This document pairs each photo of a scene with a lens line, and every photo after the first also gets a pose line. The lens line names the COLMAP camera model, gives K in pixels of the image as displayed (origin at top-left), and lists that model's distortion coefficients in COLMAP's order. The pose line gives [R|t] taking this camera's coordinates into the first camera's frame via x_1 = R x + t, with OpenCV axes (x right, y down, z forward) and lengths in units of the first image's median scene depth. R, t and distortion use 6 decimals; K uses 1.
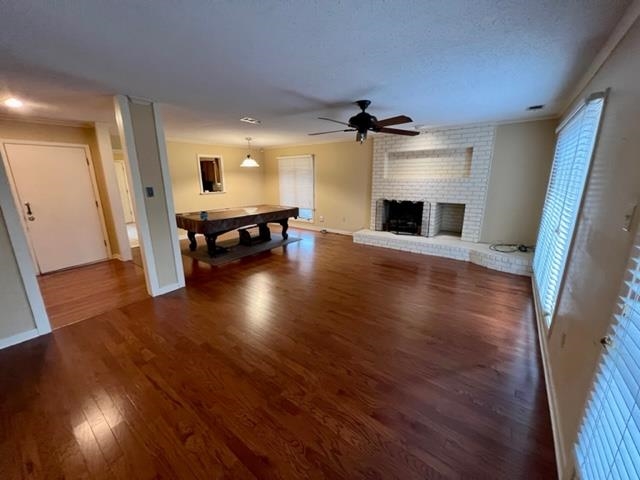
lens RADIAL K [[255.3, 0, 320.0], [0, 255.3, 239.2], [0, 0, 1]] dist [0.001585, 0.000153]
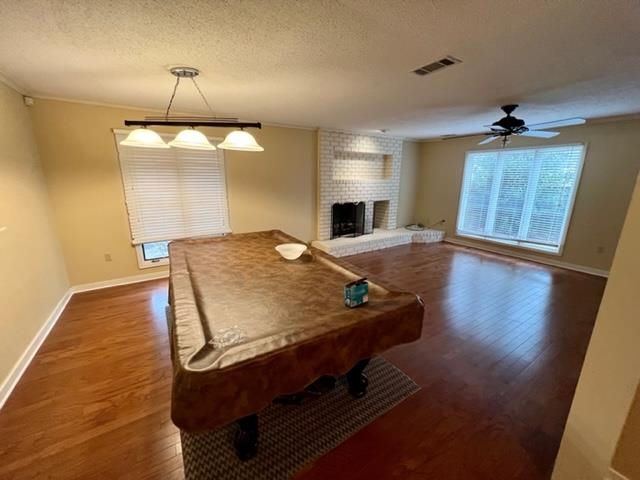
lens RADIAL K [[255.3, 0, 319.6], [0, 255.3, 238.8], [0, 0, 1]] dist [0.001585, 0.000153]
pose [[0.343612, -0.213087, 0.914617, -0.655504], [0.216038, 0.965733, 0.143832, -0.189398], [-0.913925, 0.148170, 0.377872, 0.786752]]
